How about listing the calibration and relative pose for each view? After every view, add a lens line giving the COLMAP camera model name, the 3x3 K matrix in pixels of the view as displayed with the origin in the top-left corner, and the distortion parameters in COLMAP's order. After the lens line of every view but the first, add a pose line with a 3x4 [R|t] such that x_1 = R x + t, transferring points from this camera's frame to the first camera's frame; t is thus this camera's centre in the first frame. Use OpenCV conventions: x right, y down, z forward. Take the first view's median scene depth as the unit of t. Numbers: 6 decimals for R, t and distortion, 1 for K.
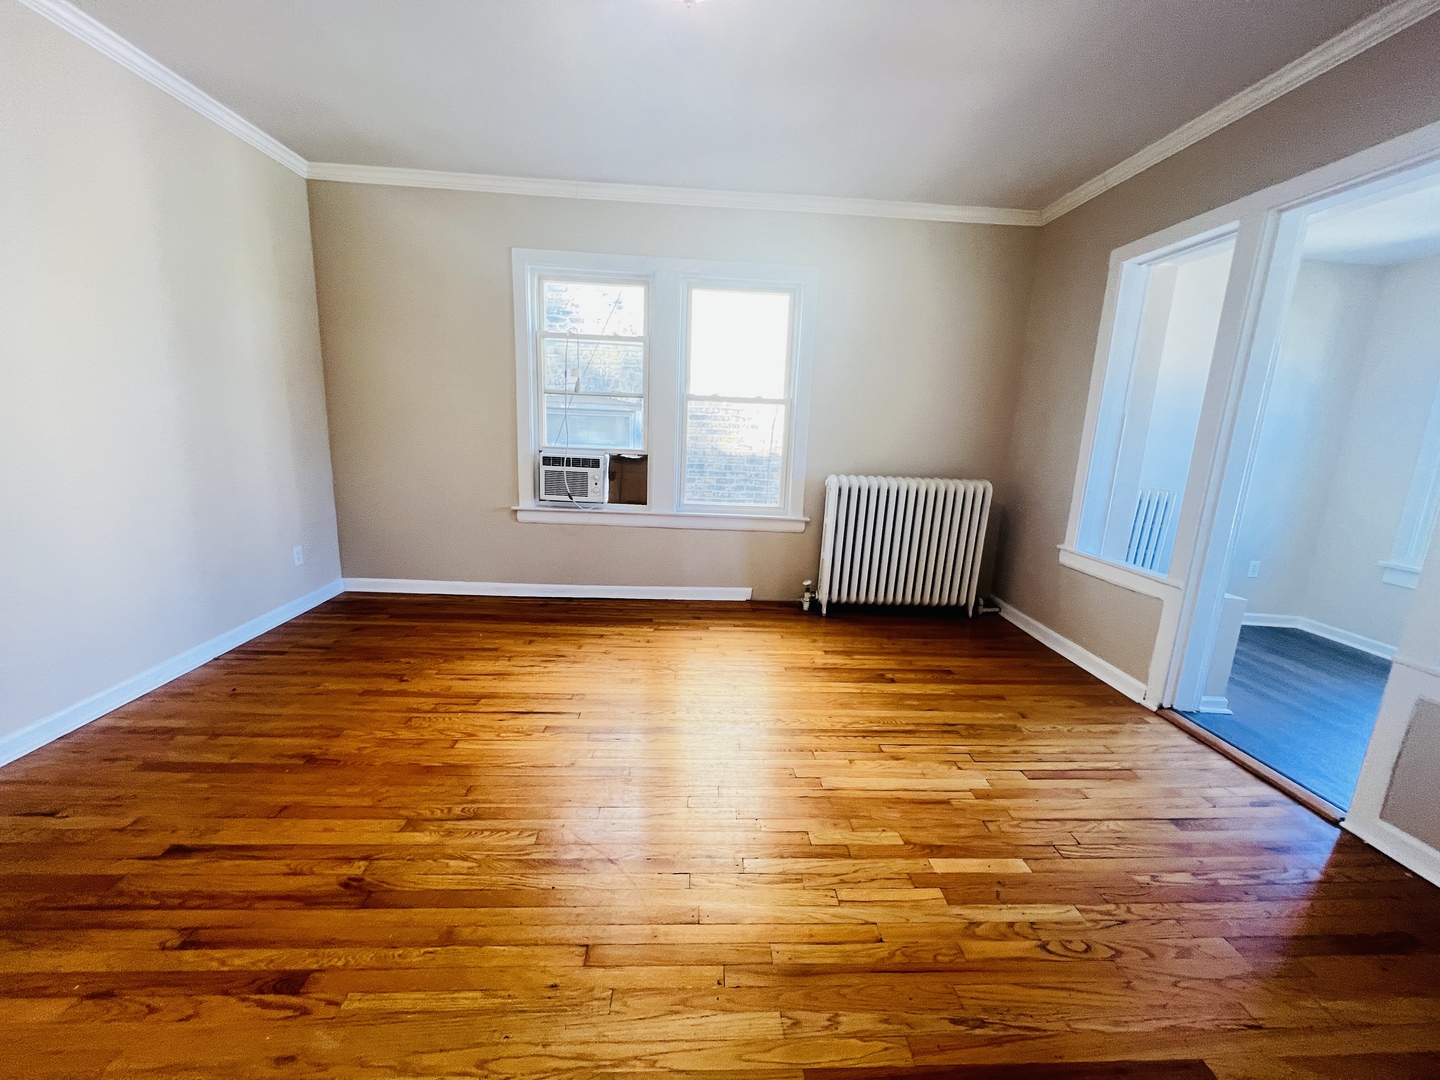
lens RADIAL K [[572.6, 0, 719.5], [0, 572.6, 543.3], [0, 0, 1]] dist [-0.003074, 0.000931]
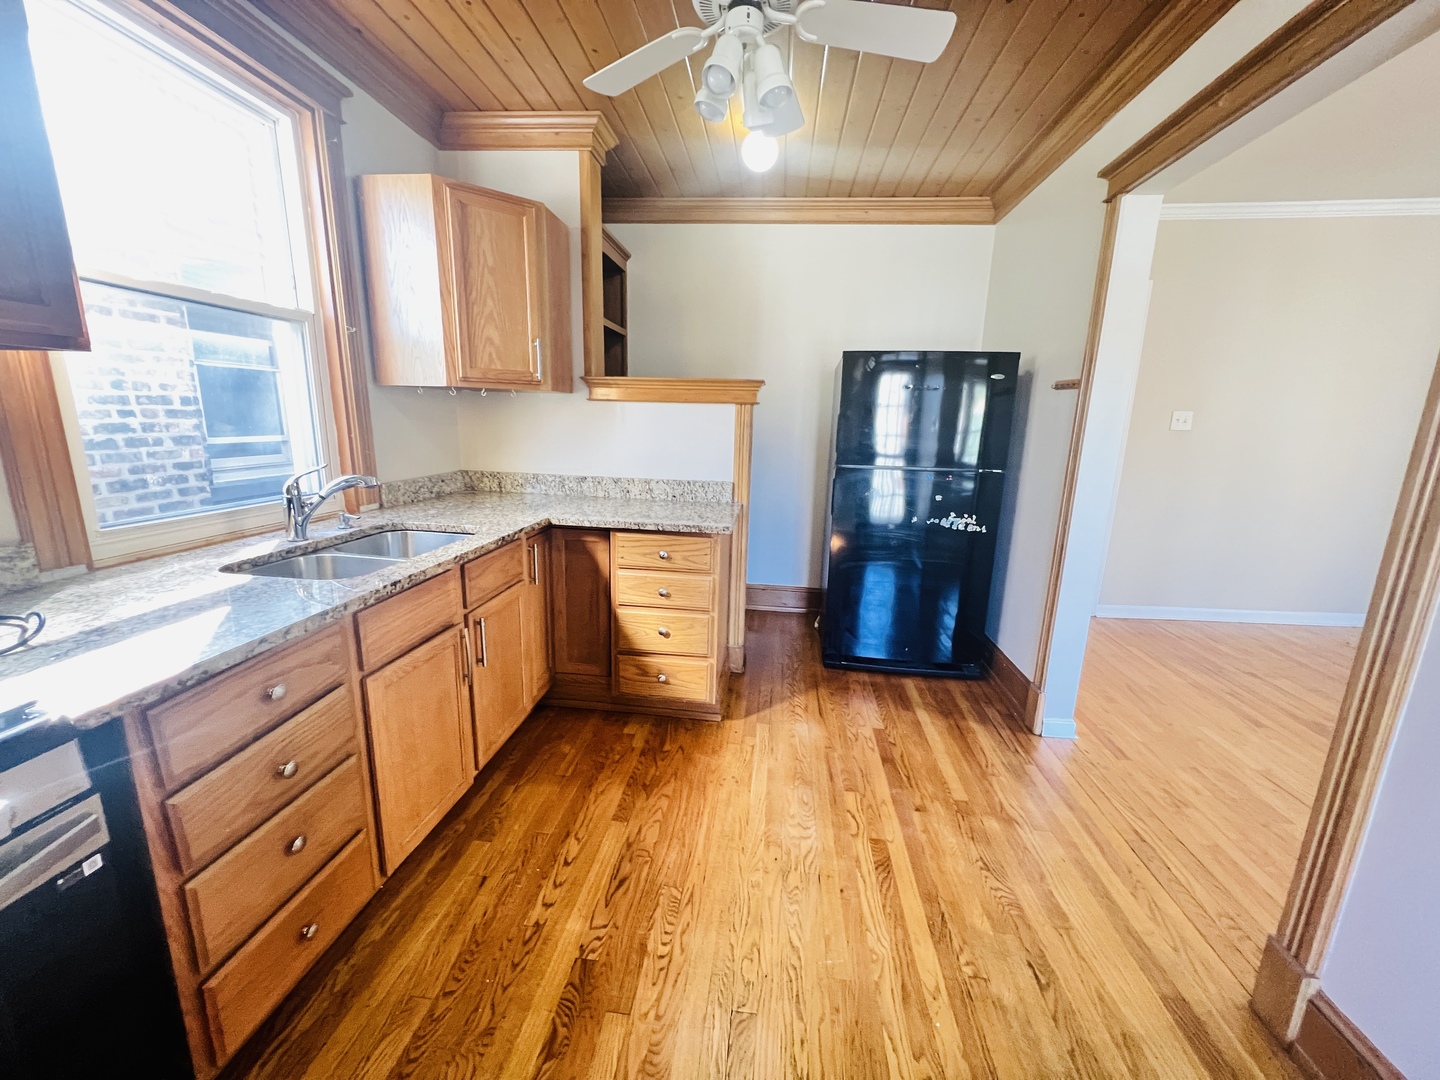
lens RADIAL K [[572.6, 0, 719.5], [0, 572.6, 543.3], [0, 0, 1]] dist [-0.003074, 0.000931]
pose [[-0.153201, 0.168674, -0.973693, 0.685636], [-0.224114, 0.953720, 0.200476, 0.079862], [0.962446, 0.248932, -0.108308, -0.384534]]
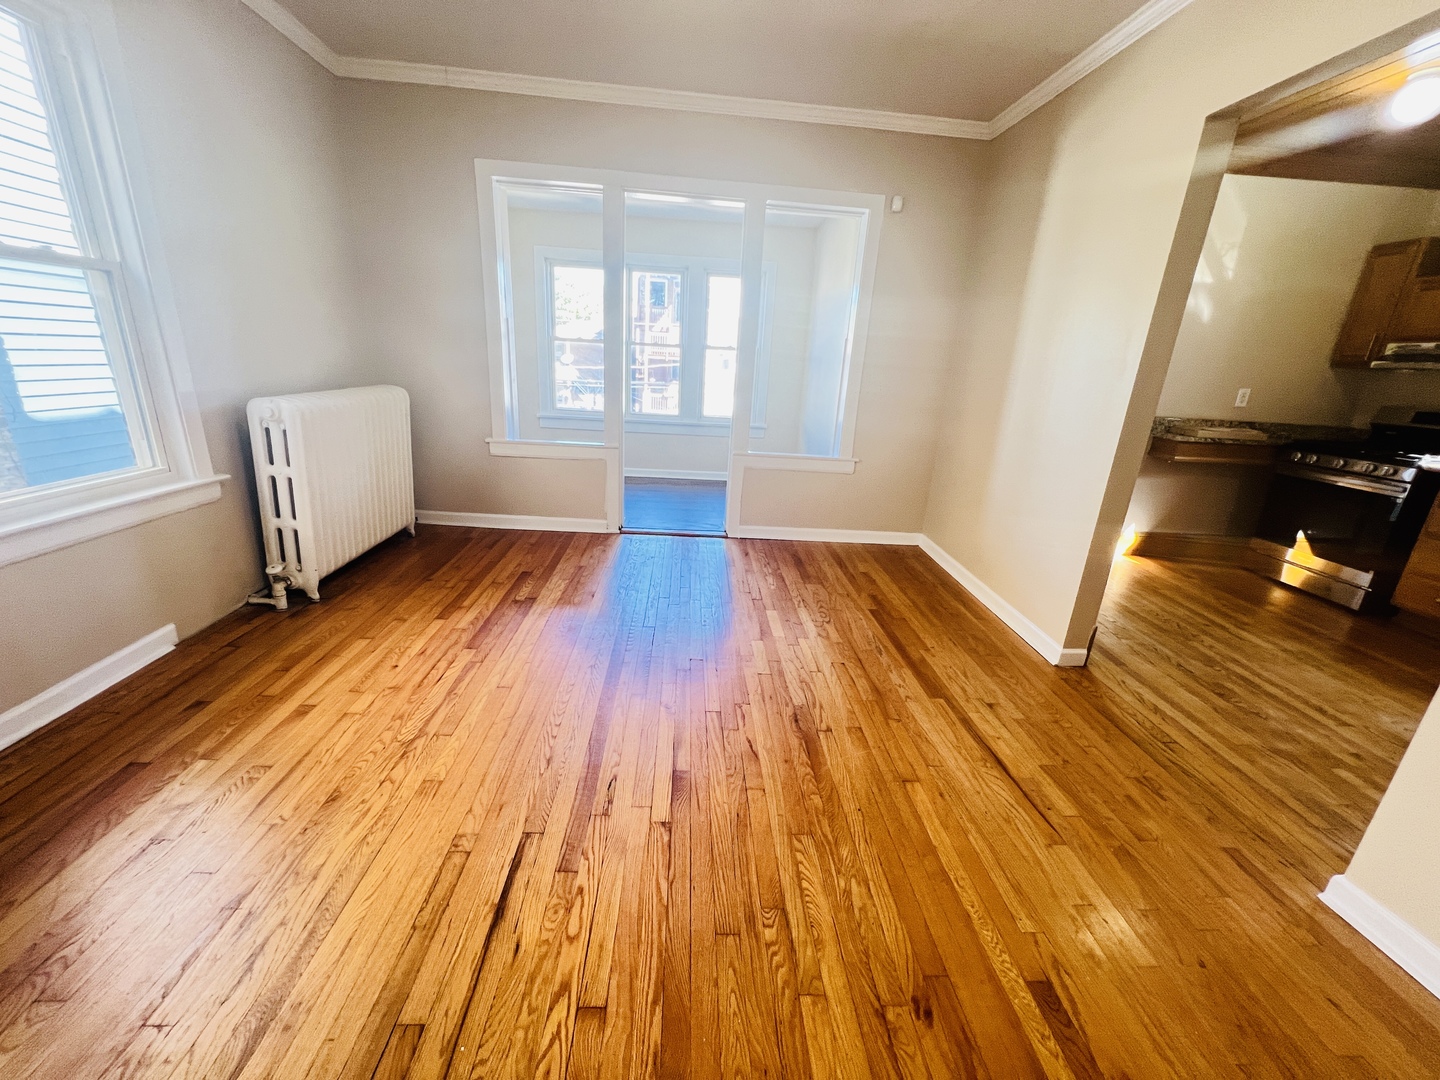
lens RADIAL K [[572.6, 0, 719.5], [0, 572.6, 543.3], [0, 0, 1]] dist [-0.003074, 0.000931]
pose [[-0.000345, -0.352353, 0.935867, -0.654903], [0.143642, 0.926144, 0.348746, -0.166470], [-0.989630, 0.134550, 0.050294, 0.659284]]
